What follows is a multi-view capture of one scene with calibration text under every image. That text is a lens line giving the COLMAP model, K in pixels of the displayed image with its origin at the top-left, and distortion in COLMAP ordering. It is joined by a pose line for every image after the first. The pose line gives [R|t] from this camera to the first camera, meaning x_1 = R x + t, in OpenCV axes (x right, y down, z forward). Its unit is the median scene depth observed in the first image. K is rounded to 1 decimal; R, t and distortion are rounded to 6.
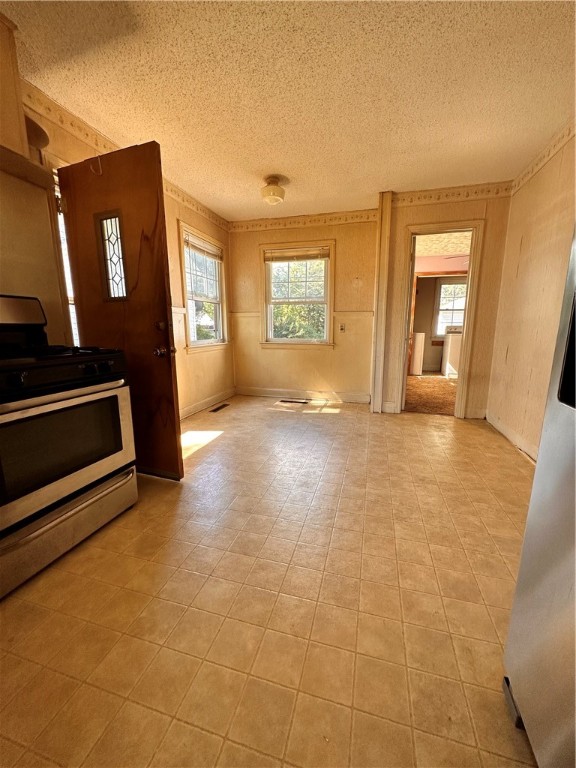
lens RADIAL K [[308.3, 0, 286.7], [0, 308.3, 384.1], [0, 0, 1]] dist [-0.002425, -0.000389]
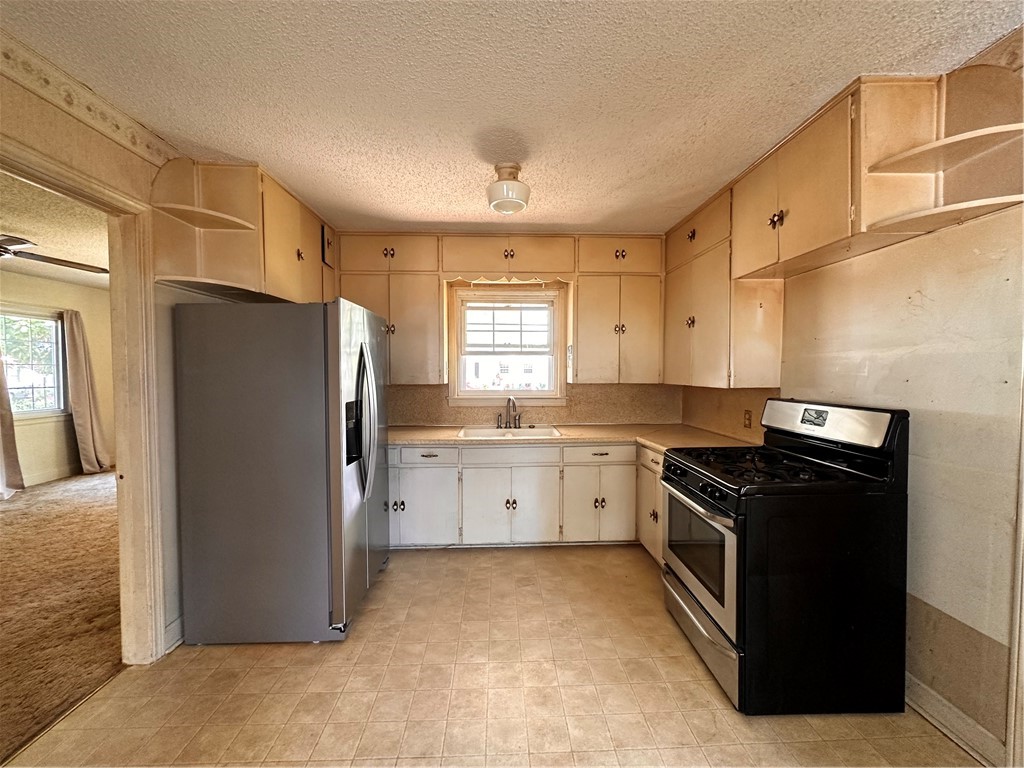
lens RADIAL K [[411.0, 0, 510.6], [0, 411.0, 385.5], [0, 0, 1]] dist [-0.002425, -0.000389]
pose [[-0.952514, 0.013171, -0.304211, 0.261987], [-0.053819, 0.976052, 0.210773, -0.503069], [0.299702, 0.217137, -0.928994, 1.654624]]
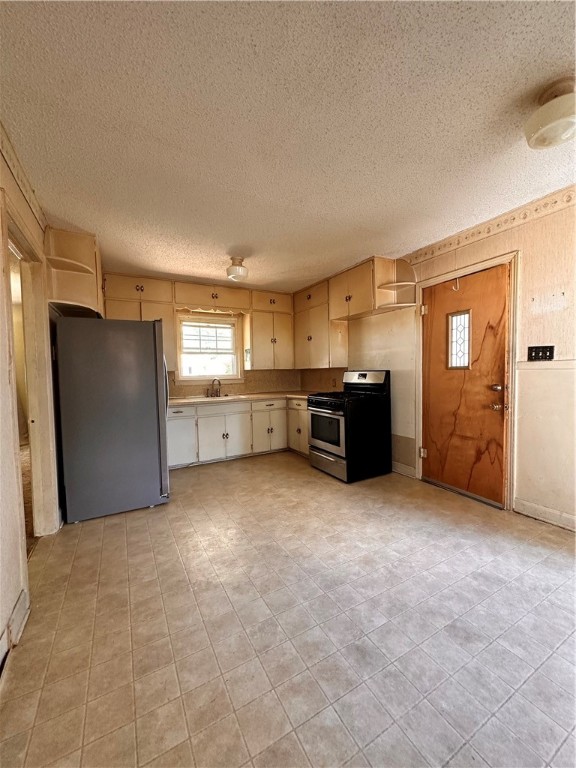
lens RADIAL K [[308.3, 0, 288.8], [0, 308.3, 384.6], [0, 0, 1]] dist [-0.002425, -0.000389]
pose [[-0.711331, 0.044615, -0.701440, 1.075966], [-0.108040, 0.979182, 0.171844, -0.486777], [0.694504, 0.198022, -0.691702, 2.060090]]
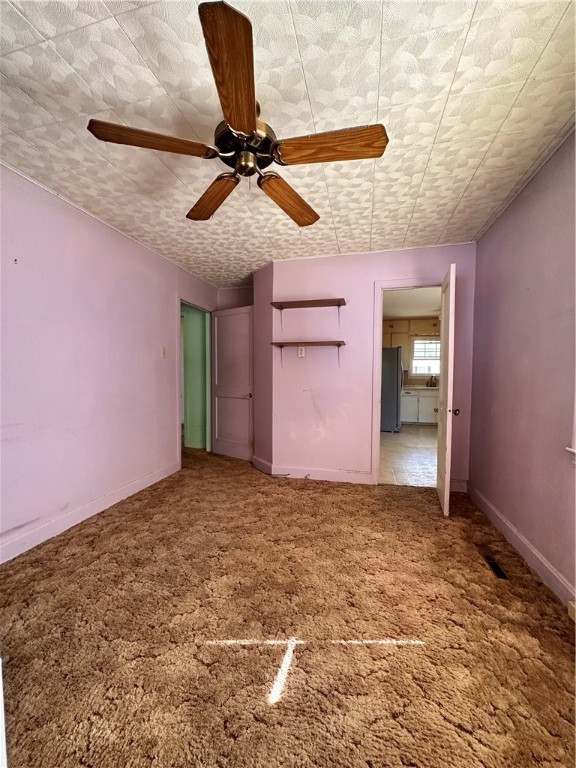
lens RADIAL K [[308.3, 0, 288.1], [0, 308.3, 385.1], [0, 0, 1]] dist [-0.002425, -0.000389]
pose [[-0.999442, -0.004131, -0.033132, 1.823228], [-0.011182, 0.976426, 0.215564, -0.785198], [0.031461, 0.215814, -0.975927, 3.939257]]
